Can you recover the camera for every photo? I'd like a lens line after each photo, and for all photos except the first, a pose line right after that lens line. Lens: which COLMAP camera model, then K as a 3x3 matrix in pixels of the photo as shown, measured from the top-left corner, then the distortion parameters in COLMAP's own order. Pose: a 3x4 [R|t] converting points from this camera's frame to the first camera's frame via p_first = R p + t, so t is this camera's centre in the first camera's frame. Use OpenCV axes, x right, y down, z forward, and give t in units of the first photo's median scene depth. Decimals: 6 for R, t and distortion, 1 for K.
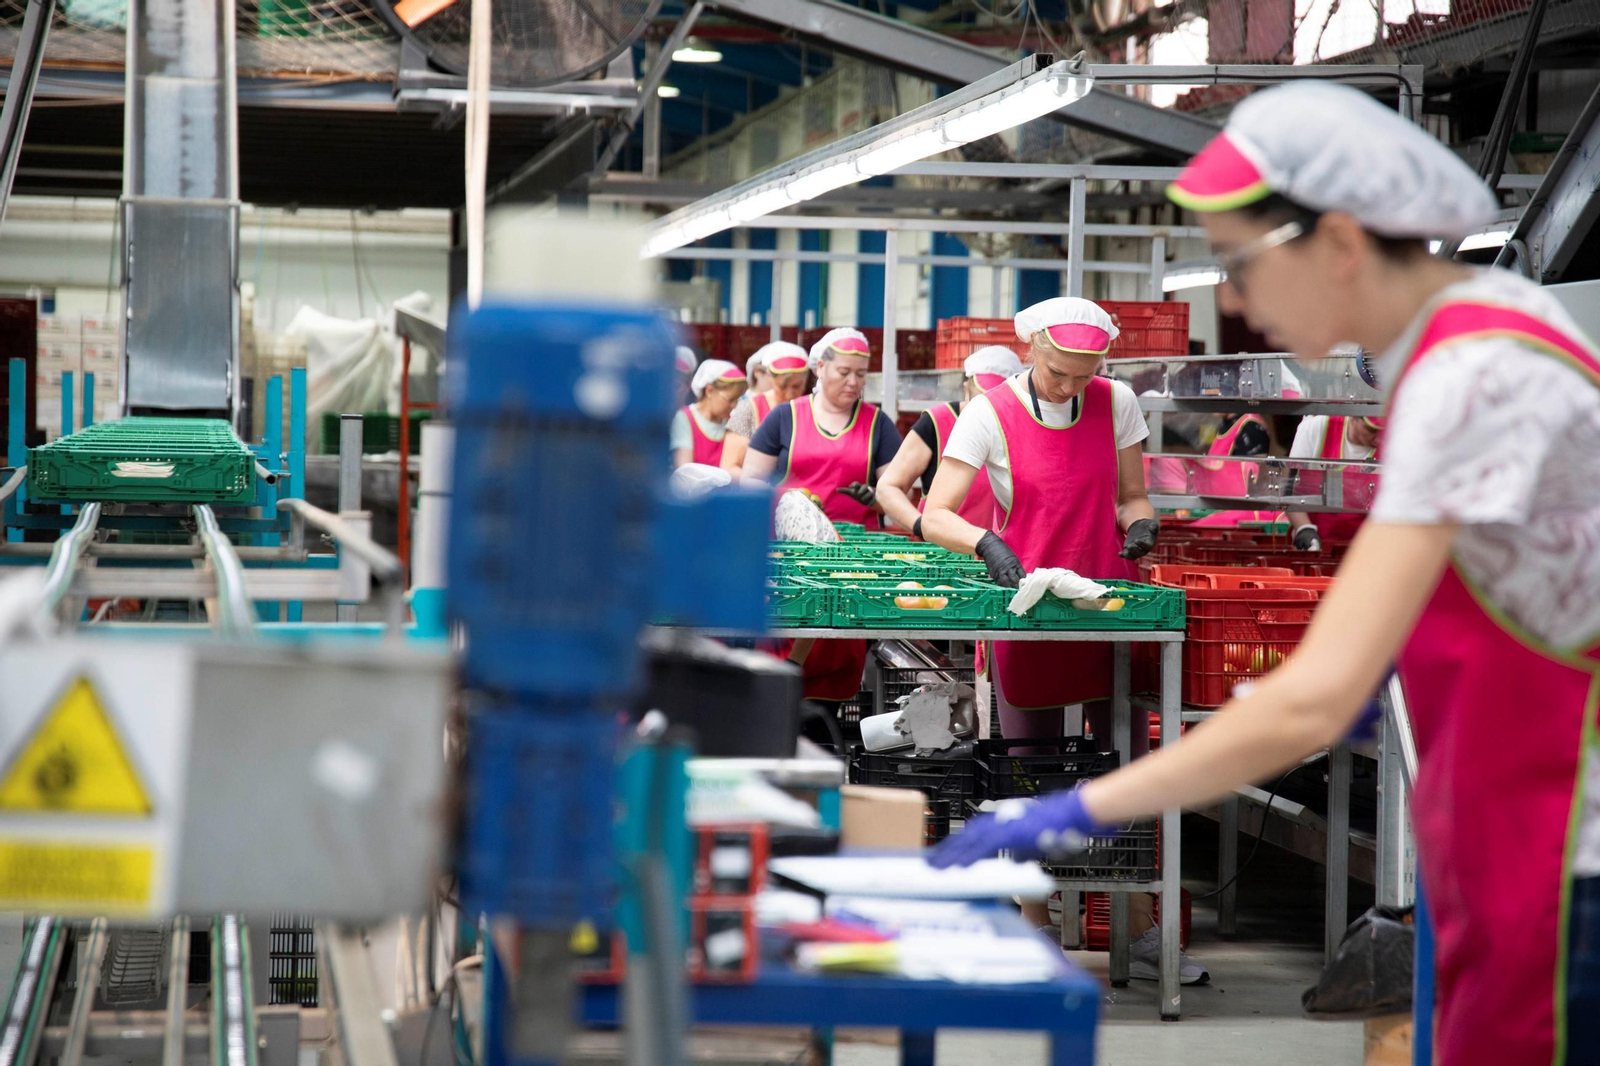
lens RADIAL K [[4778.5, 0, 804.5], [0, 4778.5, 534.2], [0, 0, 1]] dist [0.718350, 0.000000]
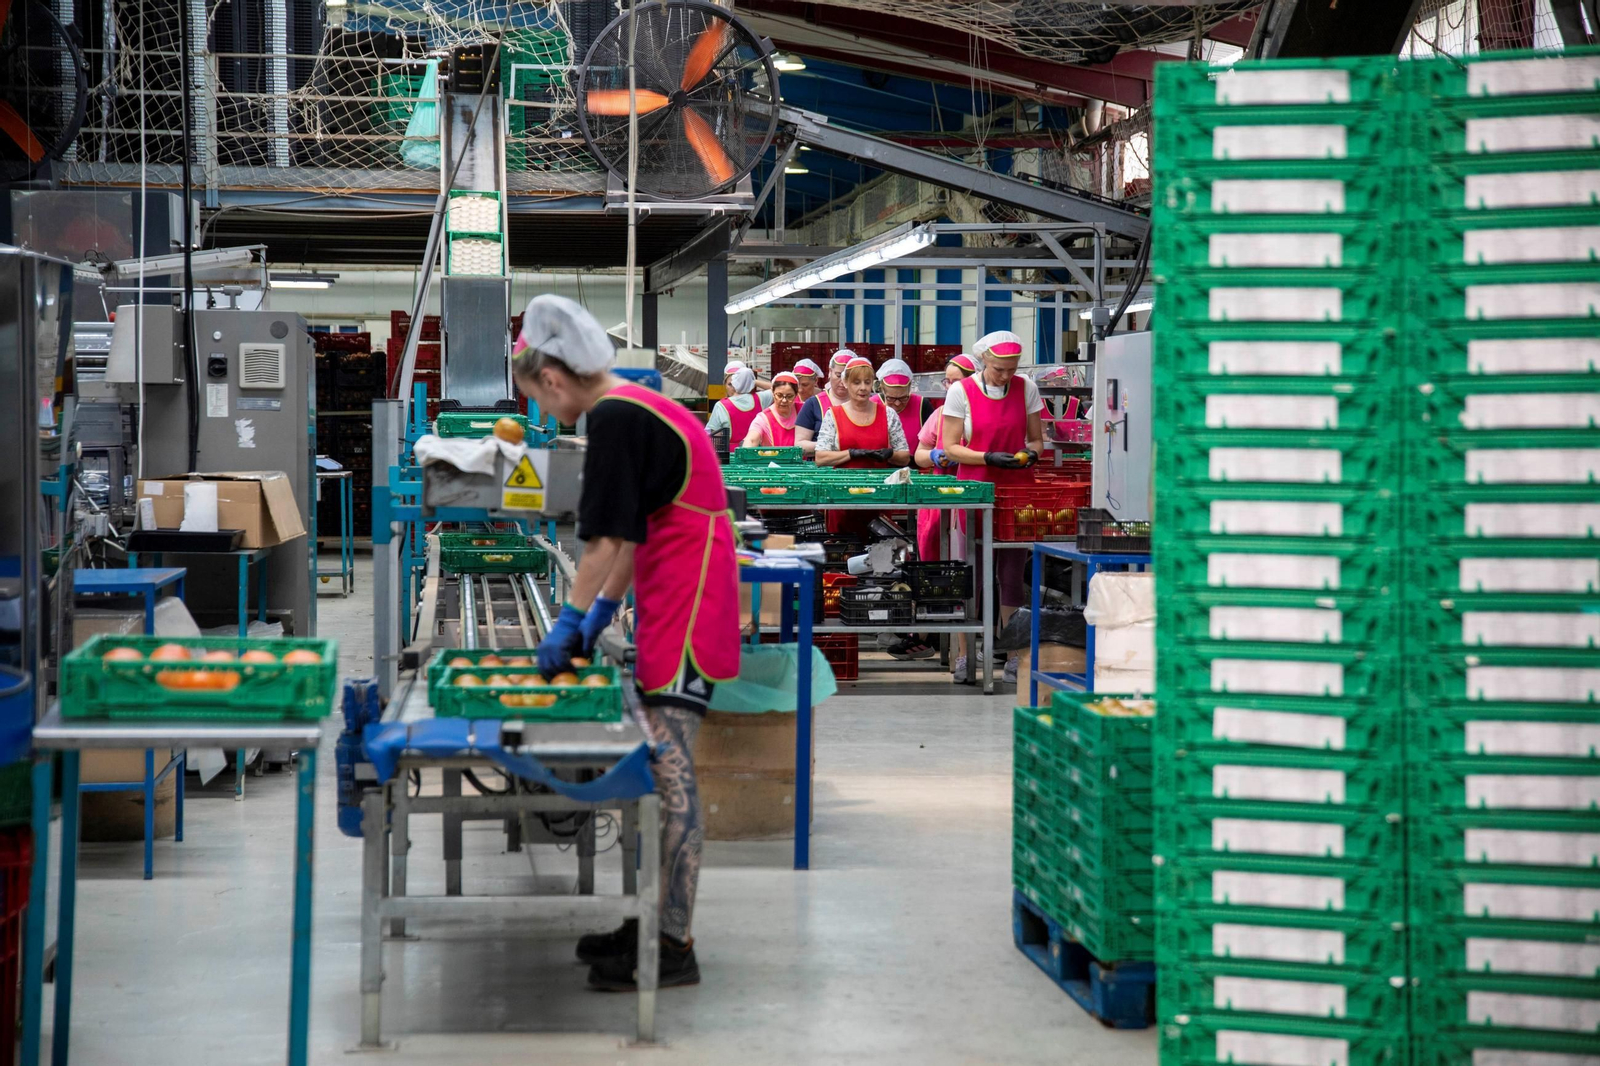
lens RADIAL K [[3727.2, 0, 797.5], [0, 3727.2, 531.3], [0, 0, 1]] dist [0.139468, 0.000000]
pose [[0.999283, -0.013847, -0.035243, 0.020984], [0.014169, 0.999860, 0.008882, 0.006849], [0.035115, -0.009375, 0.999339, -0.230390]]
